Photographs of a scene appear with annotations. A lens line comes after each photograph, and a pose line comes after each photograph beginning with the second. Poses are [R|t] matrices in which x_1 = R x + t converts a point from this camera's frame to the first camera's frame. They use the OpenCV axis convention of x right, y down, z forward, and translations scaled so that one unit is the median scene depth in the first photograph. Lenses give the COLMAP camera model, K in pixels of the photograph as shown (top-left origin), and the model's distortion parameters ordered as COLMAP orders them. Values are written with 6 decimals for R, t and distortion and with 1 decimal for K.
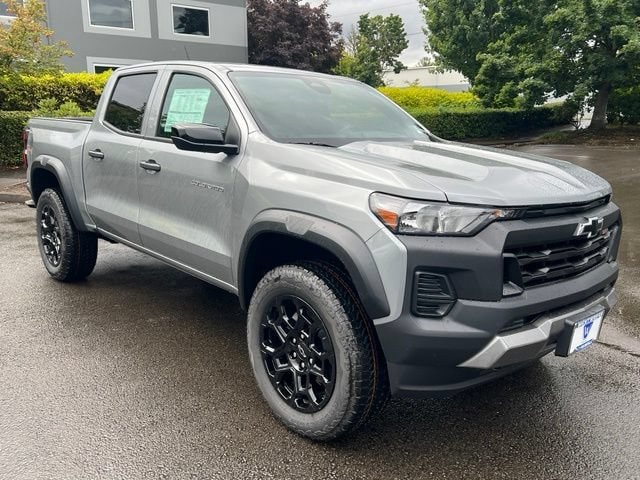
lens RADIAL K [[670.5, 0, 322.2], [0, 670.5, 243.6], [0, 0, 1]] dist [0.165371, 0.000000]
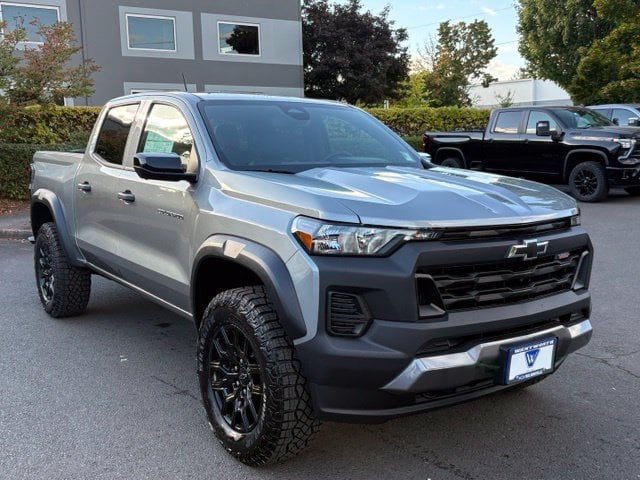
lens RADIAL K [[812.9, 0, 325.1], [0, 812.9, 239.3], [0, 0, 1]] dist [0.243135, 0.000000]
pose [[0.994806, -0.012829, -0.100979, 0.173255], [0.005925, 0.997642, -0.068376, 0.030748], [0.101618, 0.067422, 0.992536, -0.147431]]
